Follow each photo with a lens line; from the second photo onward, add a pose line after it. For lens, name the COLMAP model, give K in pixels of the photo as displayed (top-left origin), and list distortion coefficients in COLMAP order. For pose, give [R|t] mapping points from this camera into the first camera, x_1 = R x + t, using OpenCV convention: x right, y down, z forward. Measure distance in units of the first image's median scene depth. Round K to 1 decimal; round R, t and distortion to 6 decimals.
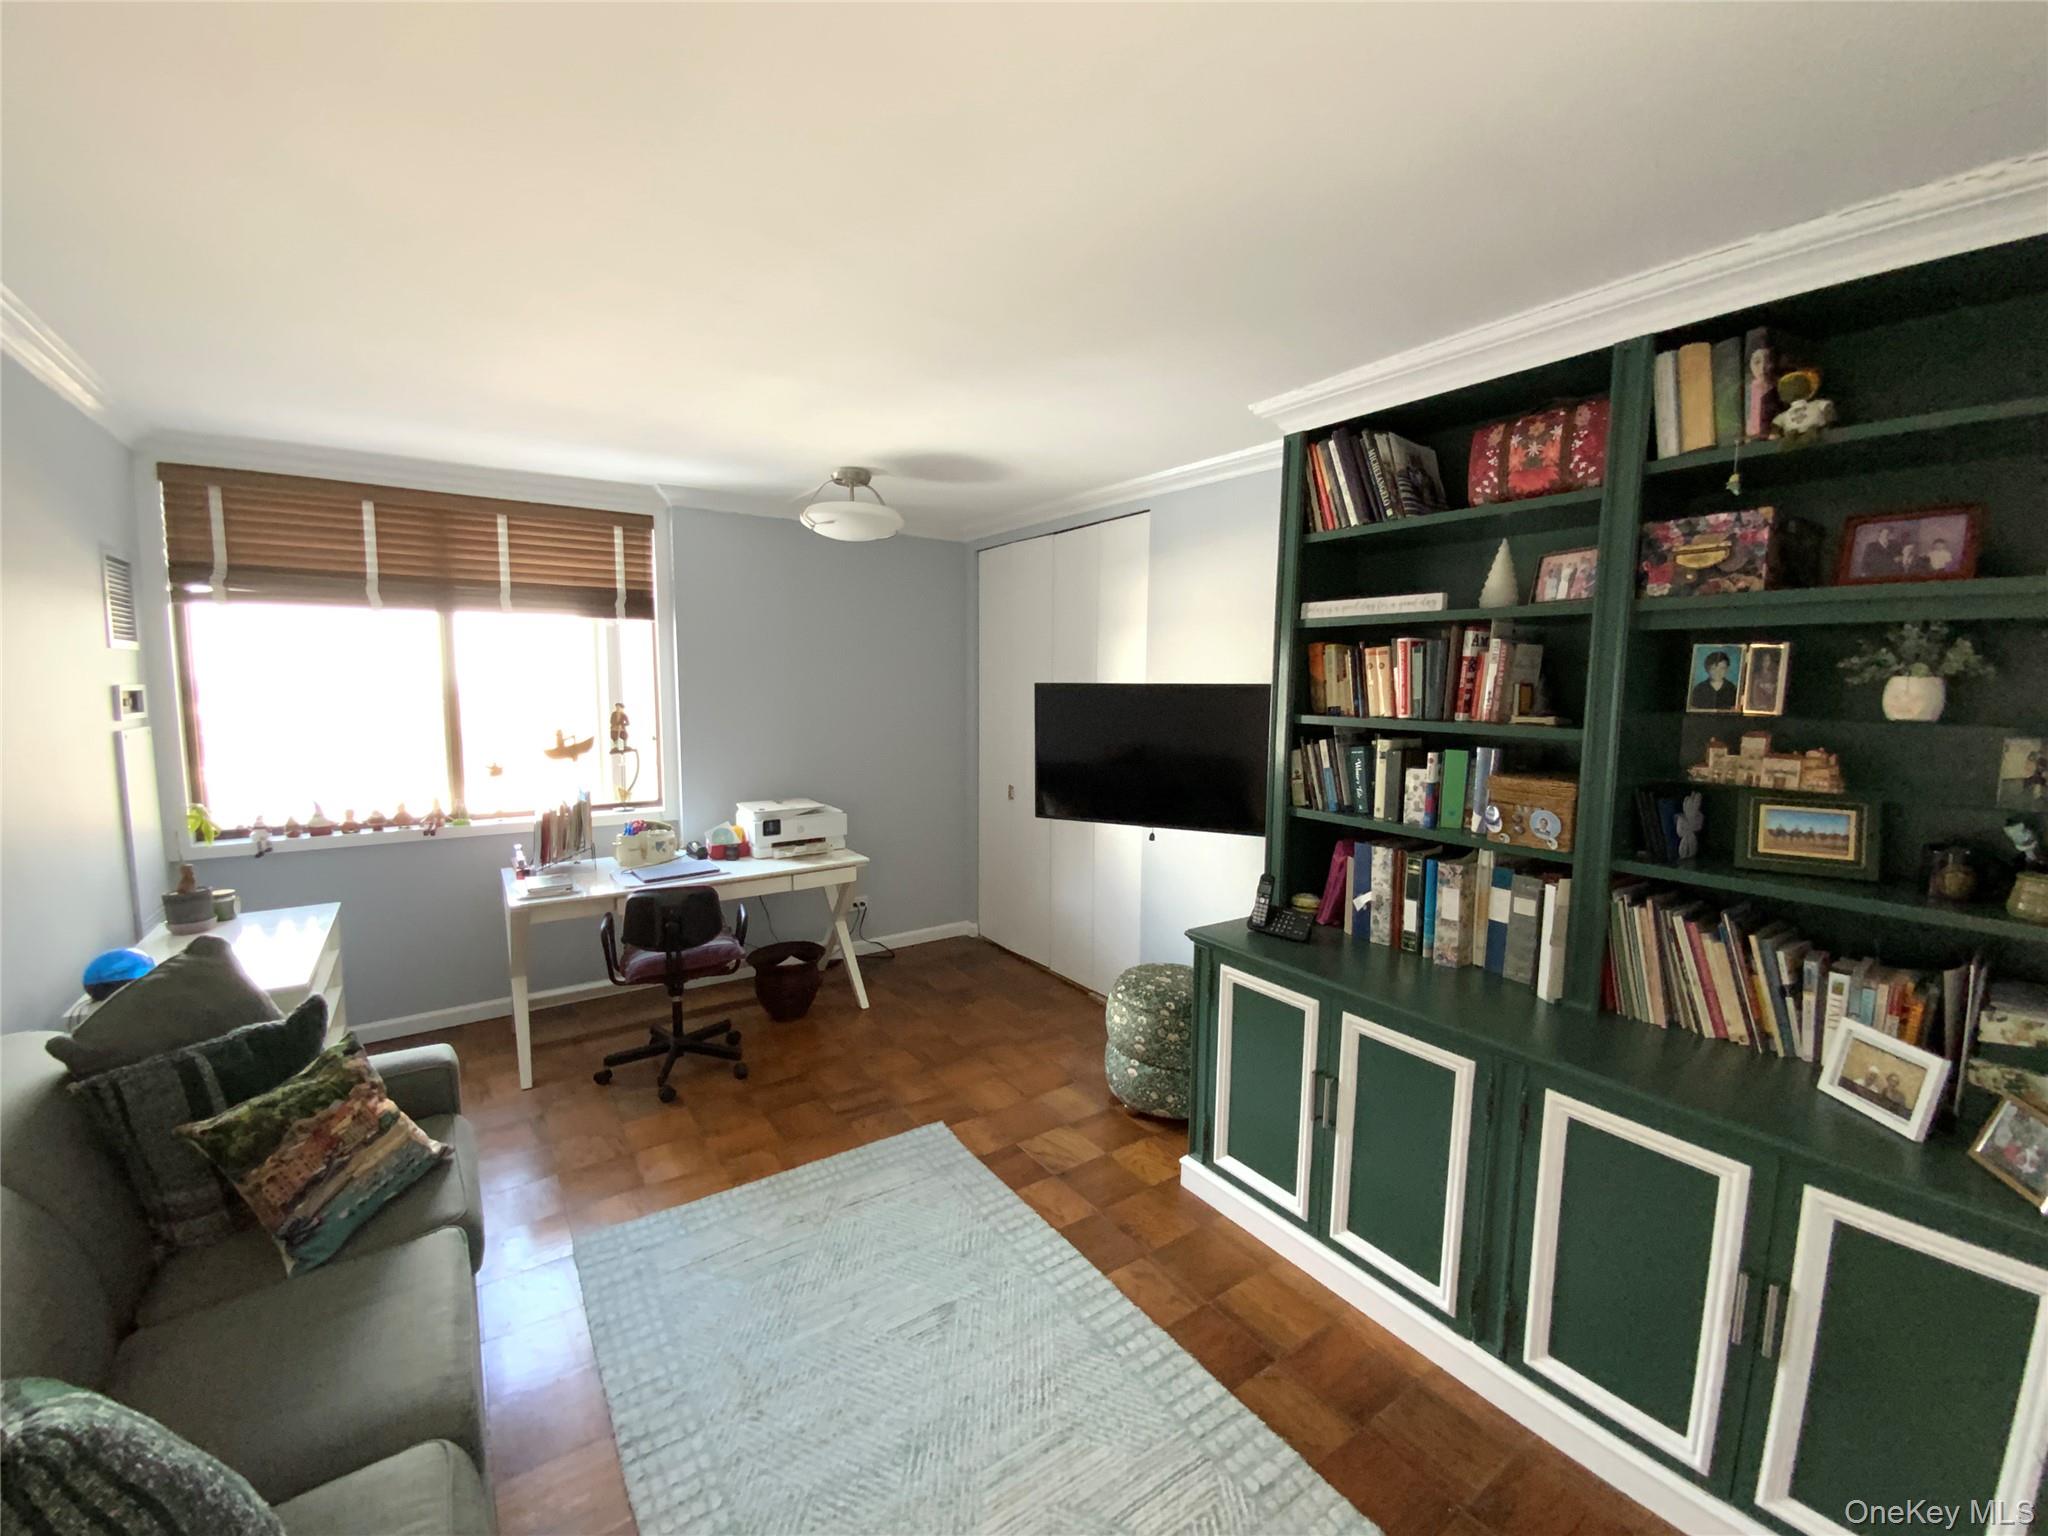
lens RADIAL K [[821.7, 0, 1029.5], [0, 821.7, 766.8], [0, 0, 1]] dist [0.022016, -0.018383]
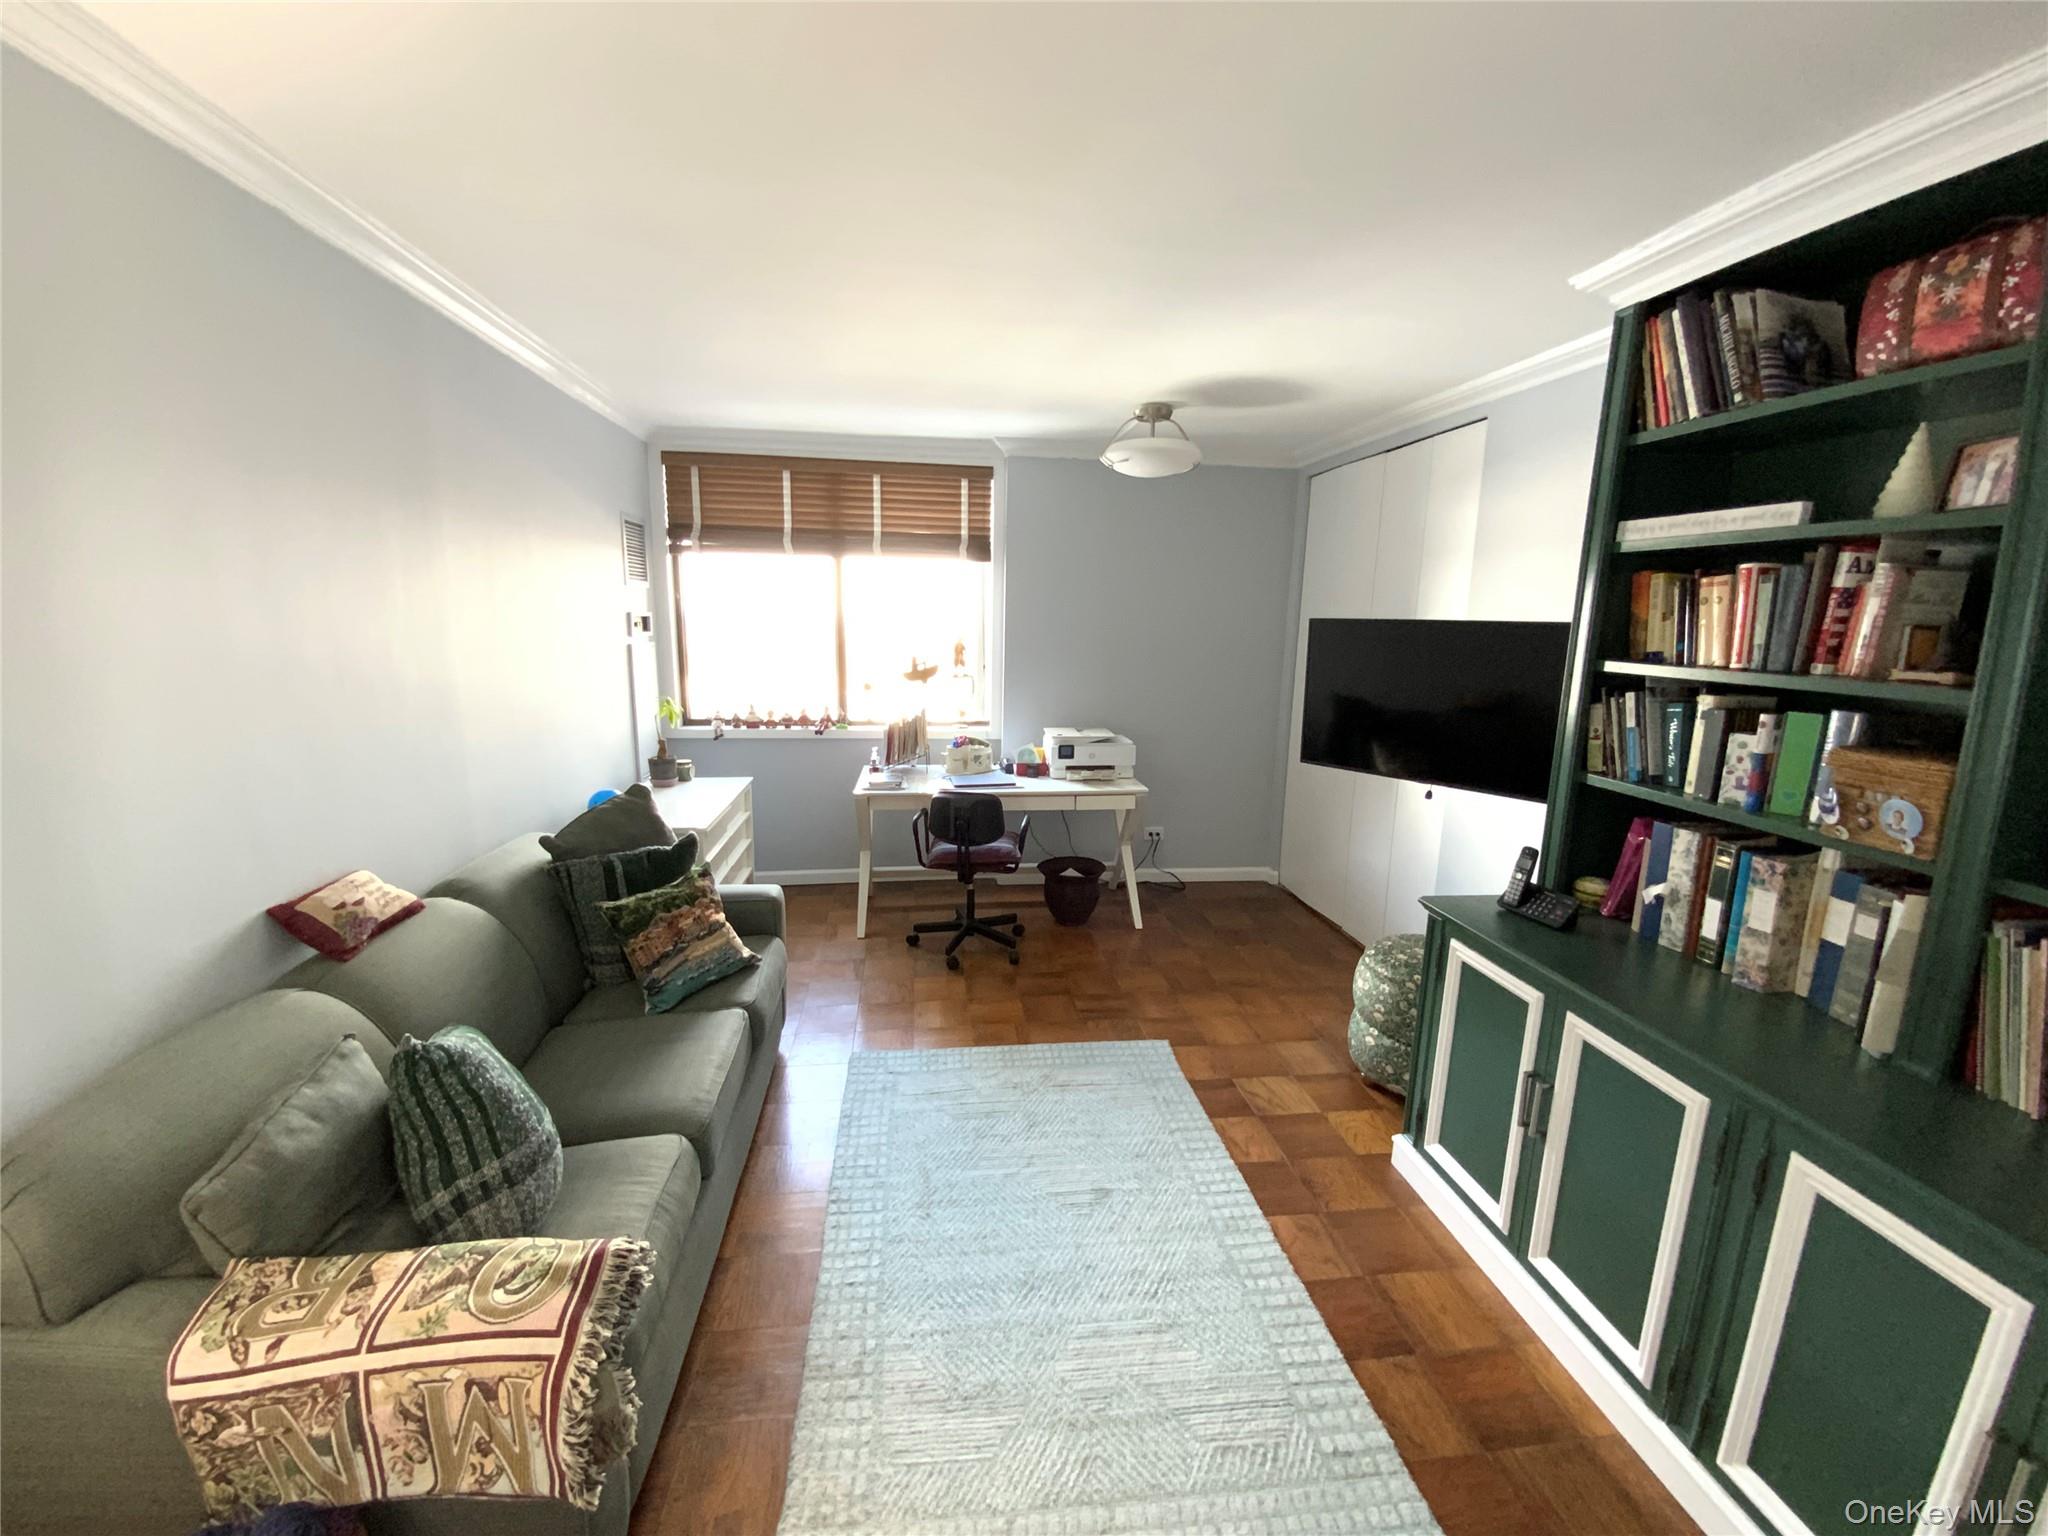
lens RADIAL K [[821.7, 0, 1029.5], [0, 821.7, 766.8], [0, 0, 1]] dist [0.022016, -0.018383]
pose [[0.891303, 0.092160, -0.443943, 0.202415], [-0.060557, 0.994549, 0.084884, 0.006581], [0.449346, -0.048773, 0.892025, 0.005869]]
